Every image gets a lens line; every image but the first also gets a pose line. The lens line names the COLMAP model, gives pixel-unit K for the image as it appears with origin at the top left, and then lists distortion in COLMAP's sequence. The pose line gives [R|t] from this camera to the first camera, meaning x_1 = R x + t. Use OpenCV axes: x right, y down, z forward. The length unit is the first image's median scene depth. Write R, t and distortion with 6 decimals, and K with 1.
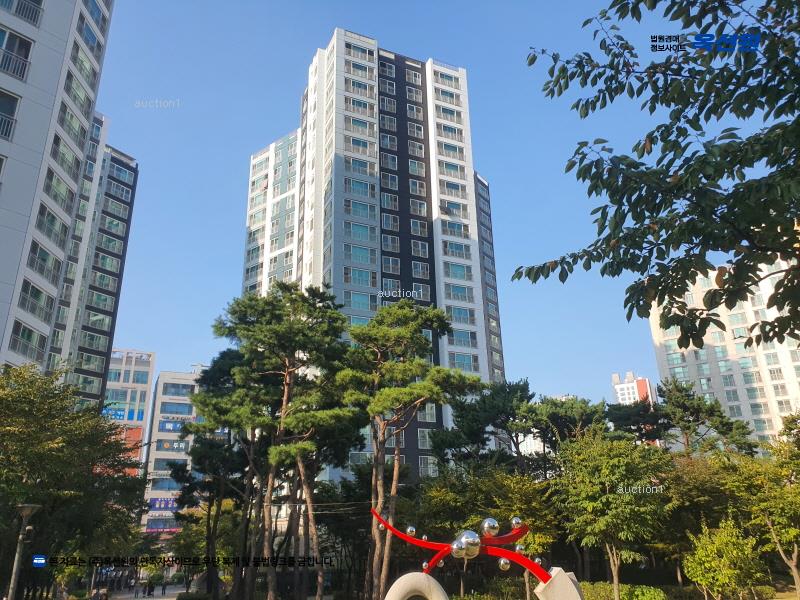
lens RADIAL K [[625.2, 0, 403.5], [0, 625.2, 301.9], [0, 0, 1]] dist [0.030163, 0.005564]
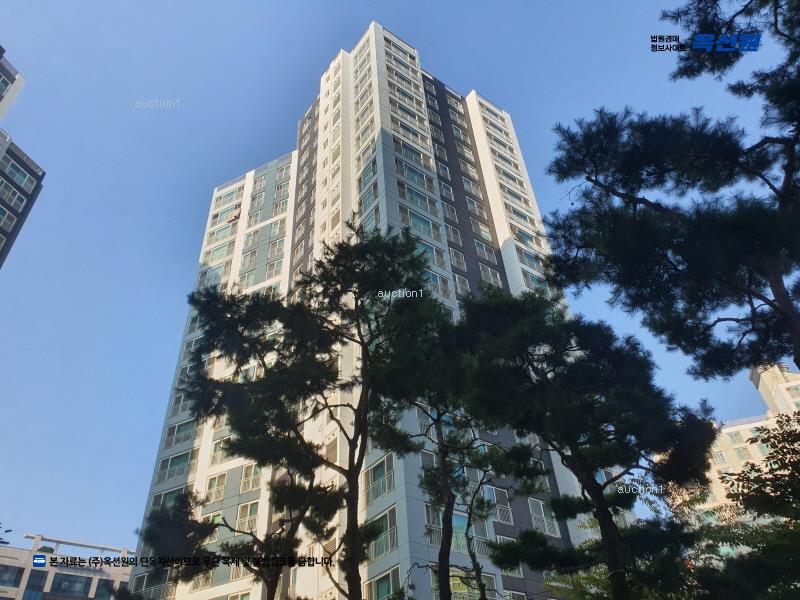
lens RADIAL K [[625.2, 0, 403.5], [0, 625.2, 301.9], [0, 0, 1]] dist [0.030163, 0.005564]
pose [[0.976496, 0.110752, 0.184902, -0.141951], [-0.036735, 0.930848, -0.363554, 0.145608], [-0.212380, 0.348217, 0.913039, 0.311844]]
